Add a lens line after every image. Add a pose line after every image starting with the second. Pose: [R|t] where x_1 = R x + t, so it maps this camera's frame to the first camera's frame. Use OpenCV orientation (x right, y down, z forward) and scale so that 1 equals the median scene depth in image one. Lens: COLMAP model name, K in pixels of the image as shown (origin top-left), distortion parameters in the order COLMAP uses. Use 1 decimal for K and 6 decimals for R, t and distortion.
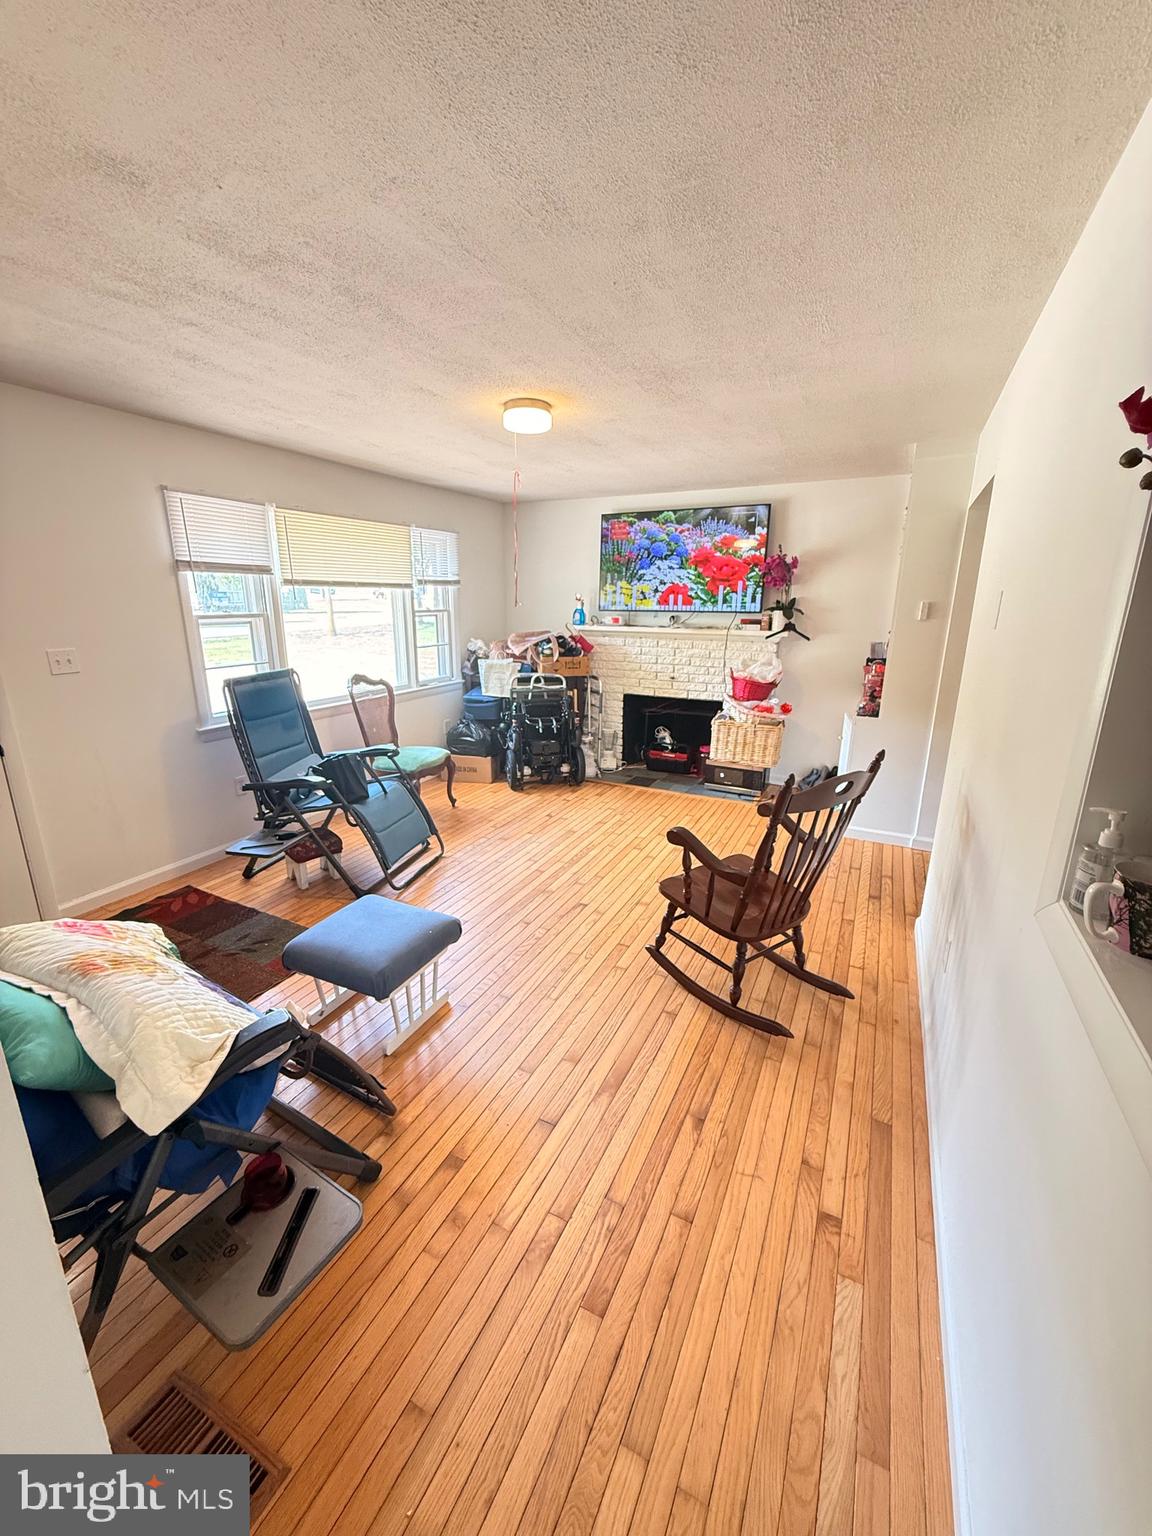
lens RADIAL K [[613.5, 0, 575.5], [0, 613.5, 770.6], [0, 0, 1]] dist [0.001955, 0.000545]
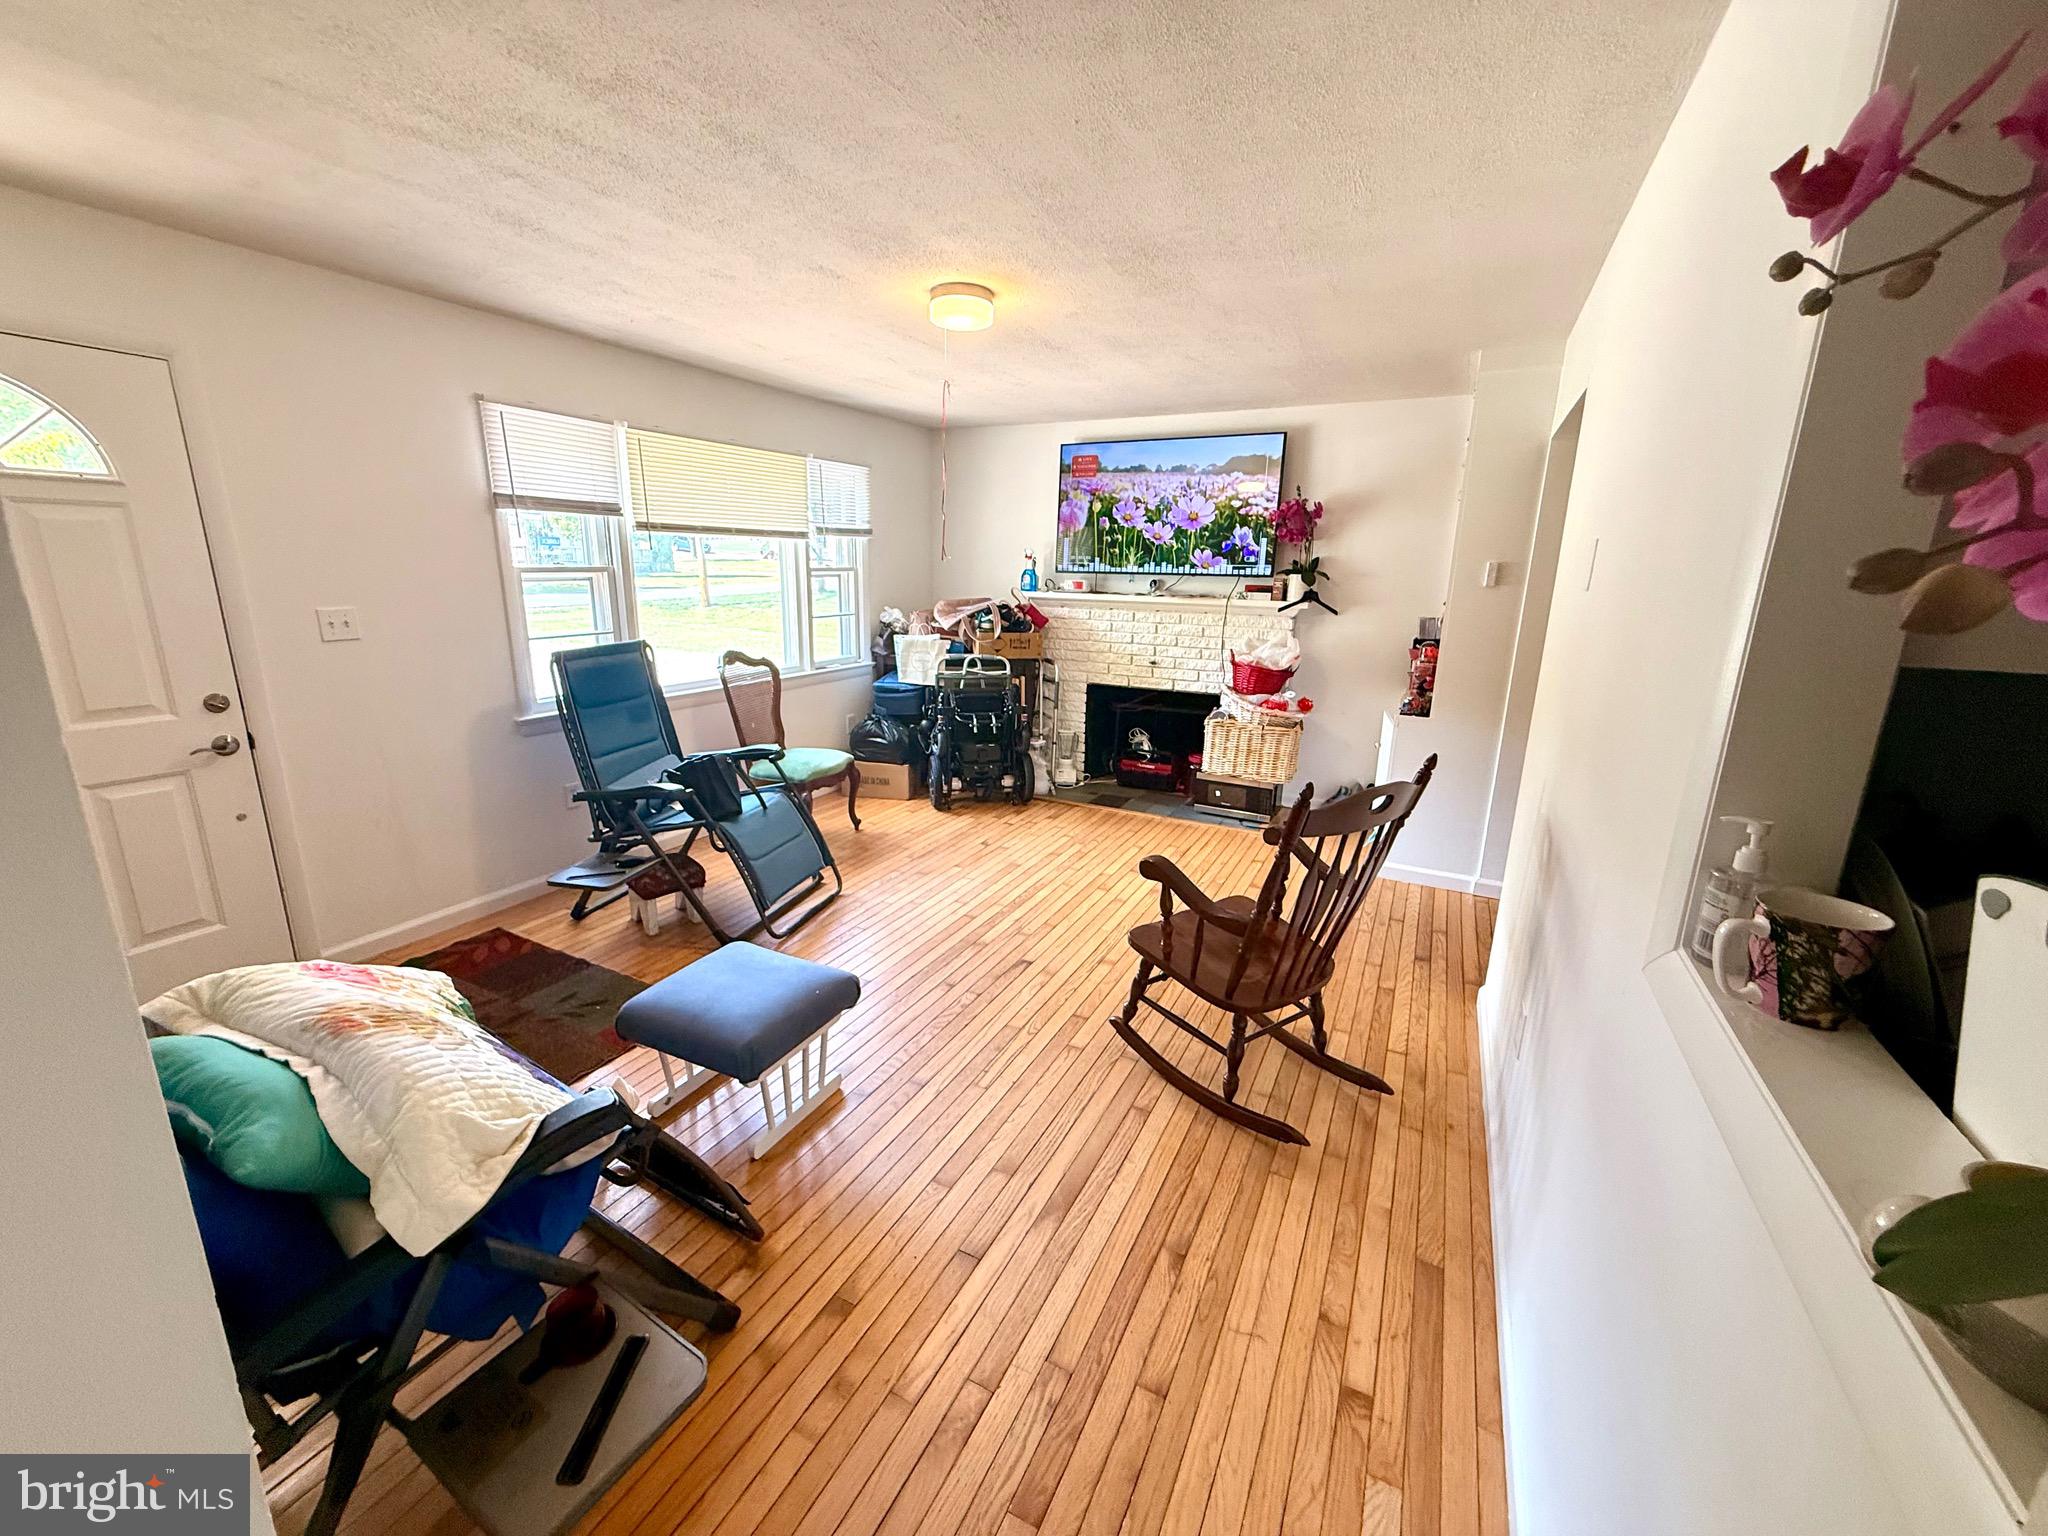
lens RADIAL K [[818.0, 0, 1016.7], [0, 818.0, 771.9], [0, 0, 1]] dist [0.001955, 0.000545]
pose [[0.999853, 0.014461, -0.009181, 0.007863], [-0.014650, 0.999675, -0.020871, 0.014032], [0.008876, 0.021002, 0.999740, 0.012014]]
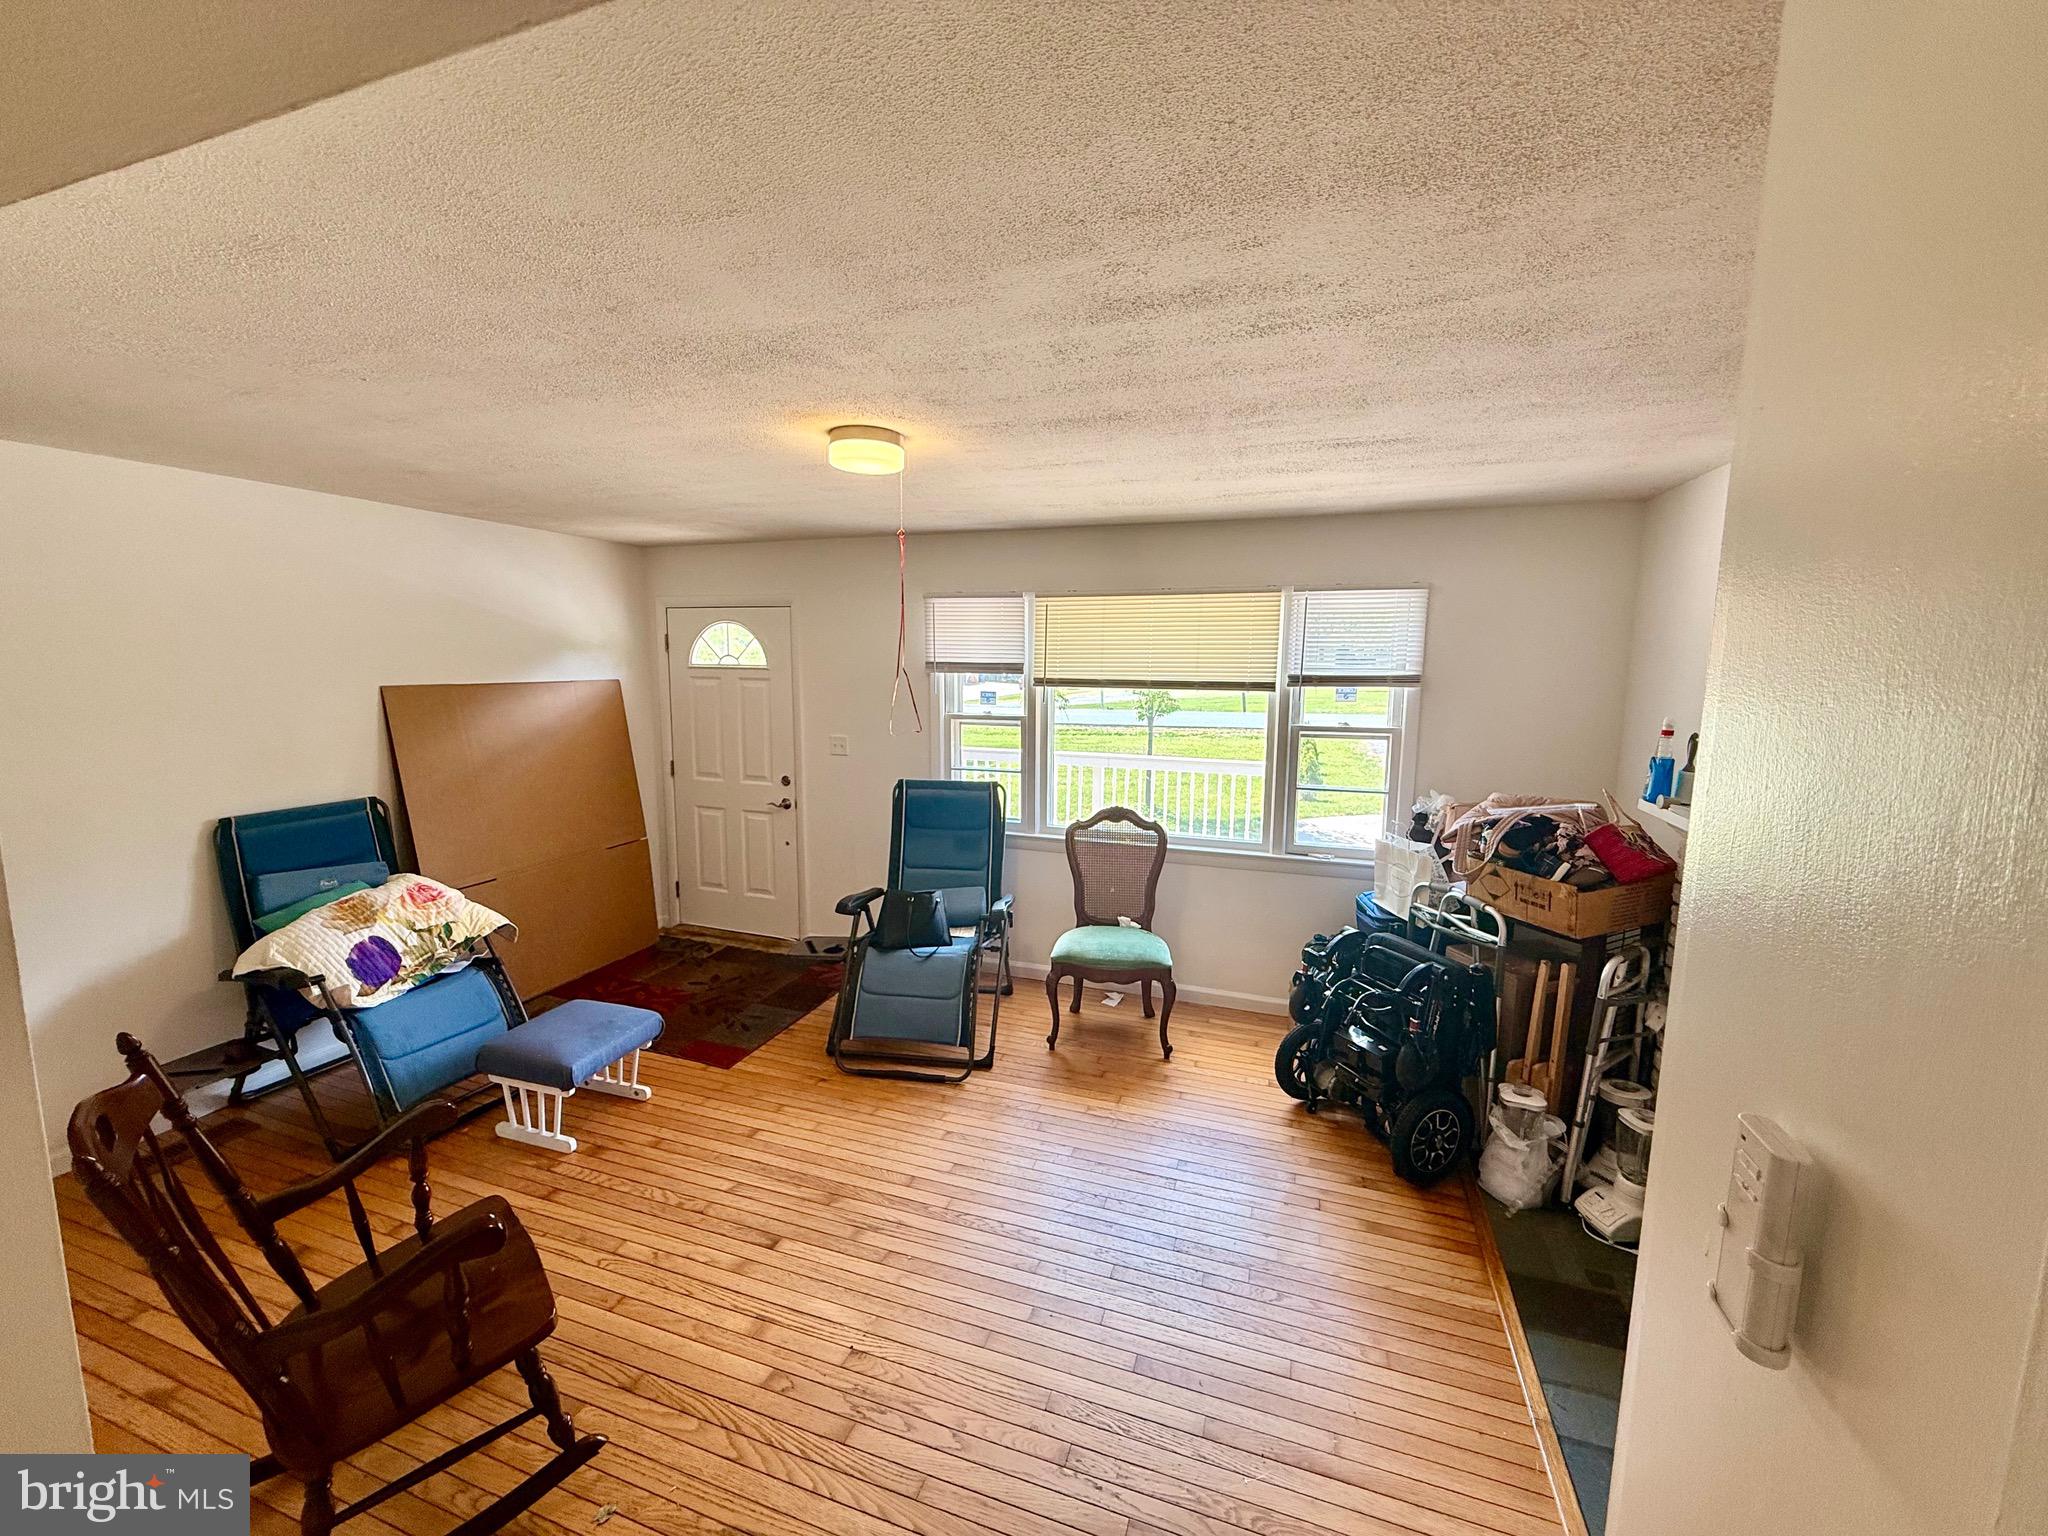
lens RADIAL K [[818.0, 0, 1016.1], [0, 818.0, 767.0], [0, 0, 1]] dist [0.001955, 0.000545]
pose [[0.124191, 0.123674, -0.984521, 1.082944], [-0.276531, 0.957207, 0.085360, -0.491258], [0.952947, 0.261650, 0.153076, 1.445131]]
